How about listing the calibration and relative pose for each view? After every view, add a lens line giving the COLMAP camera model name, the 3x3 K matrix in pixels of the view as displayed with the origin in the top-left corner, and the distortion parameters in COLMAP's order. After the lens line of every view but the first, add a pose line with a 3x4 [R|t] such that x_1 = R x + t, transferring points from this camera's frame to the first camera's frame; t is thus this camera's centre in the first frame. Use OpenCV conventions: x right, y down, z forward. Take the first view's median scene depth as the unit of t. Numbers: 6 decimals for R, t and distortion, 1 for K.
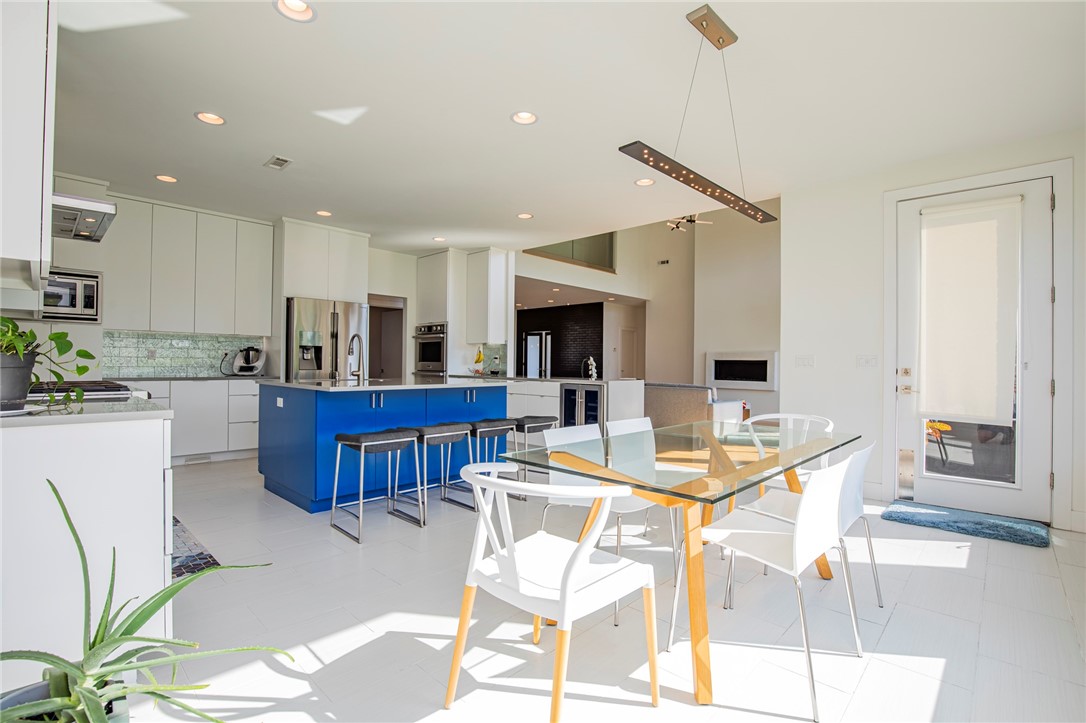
lens RADIAL K [[507.9, 0, 547.2], [0, 507.9, 361.6], [0, 0, 1]] dist [-0.026364, 0.000610]
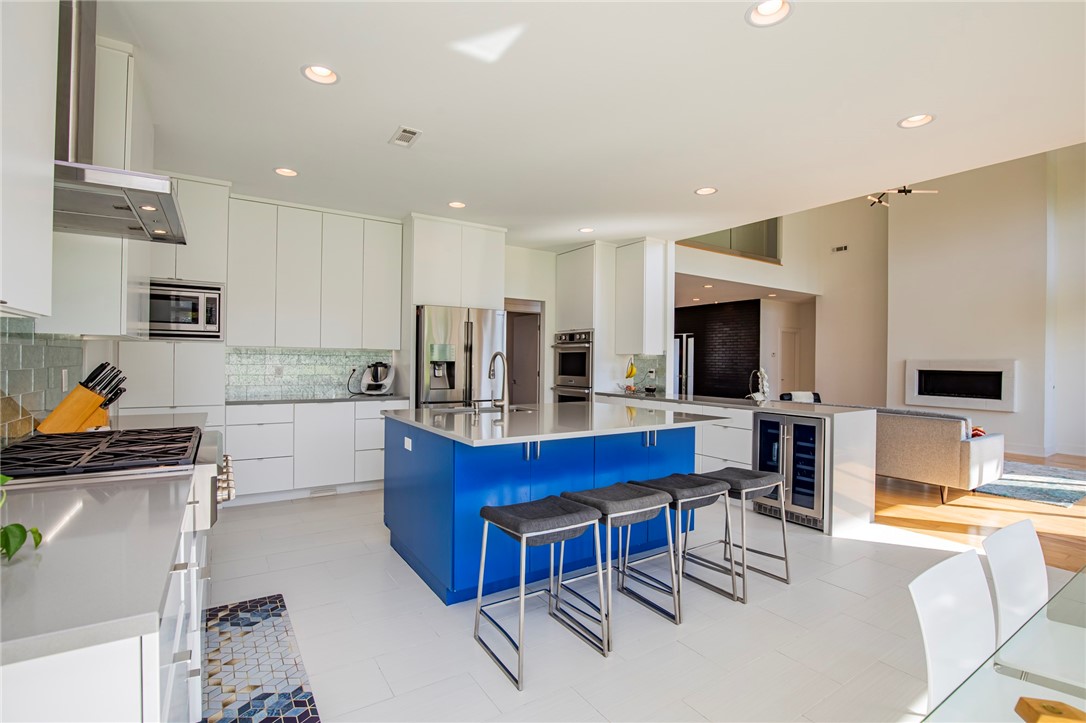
lens RADIAL K [[507.9, 0, 547.2], [0, 507.9, 361.6], [0, 0, 1]] dist [-0.026364, 0.000610]
pose [[0.974425, 0.000336, -0.224712, -0.098530], [0.000440, 0.999994, 0.003405, -0.032526], [0.224712, -0.003417, 0.974419, 0.194450]]
